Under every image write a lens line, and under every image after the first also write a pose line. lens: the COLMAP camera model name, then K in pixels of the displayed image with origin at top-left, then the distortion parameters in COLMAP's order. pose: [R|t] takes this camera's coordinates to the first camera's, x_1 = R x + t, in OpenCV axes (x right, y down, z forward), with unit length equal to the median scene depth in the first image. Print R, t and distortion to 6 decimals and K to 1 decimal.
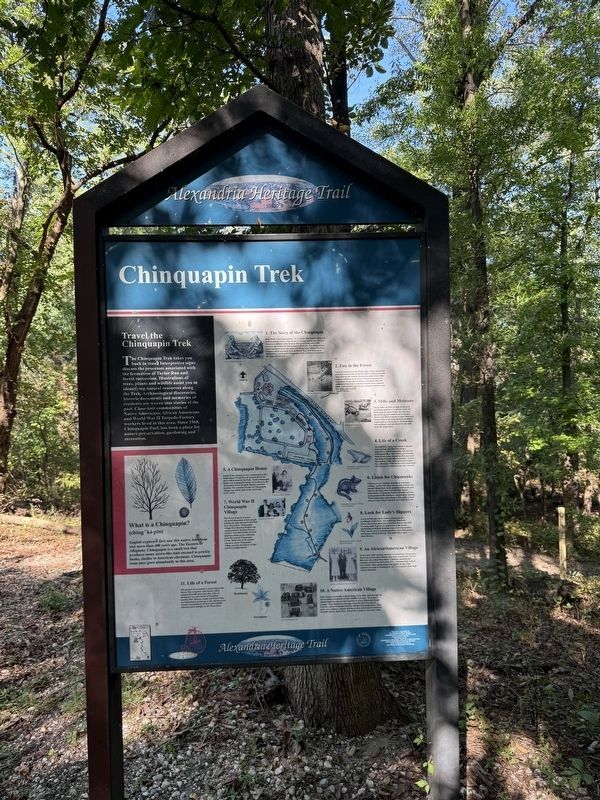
lens RADIAL K [[553.0, 0, 300.0], [0, 553.0, 400.0], [0, 0, 1]] dist [0.084882, -0.148626]
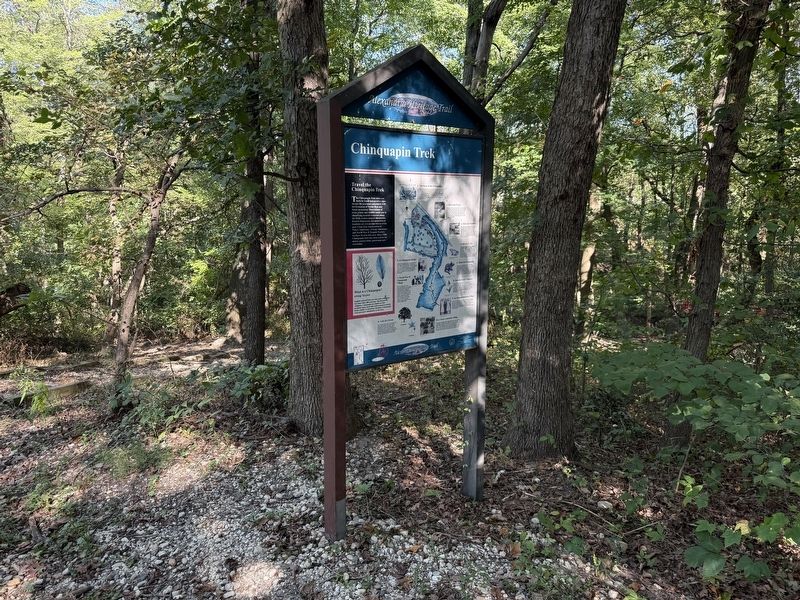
lens RADIAL K [[553.0, 0, 400.0], [0, 553.0, 300.0], [0, 0, 1]] dist [0.084882, -0.148626]
pose [[0.842718, -0.064283, 0.534503, -1.125536], [-0.023256, 0.987572, 0.155438, -0.031620], [-0.537853, -0.143421, 0.830750, -0.558379]]
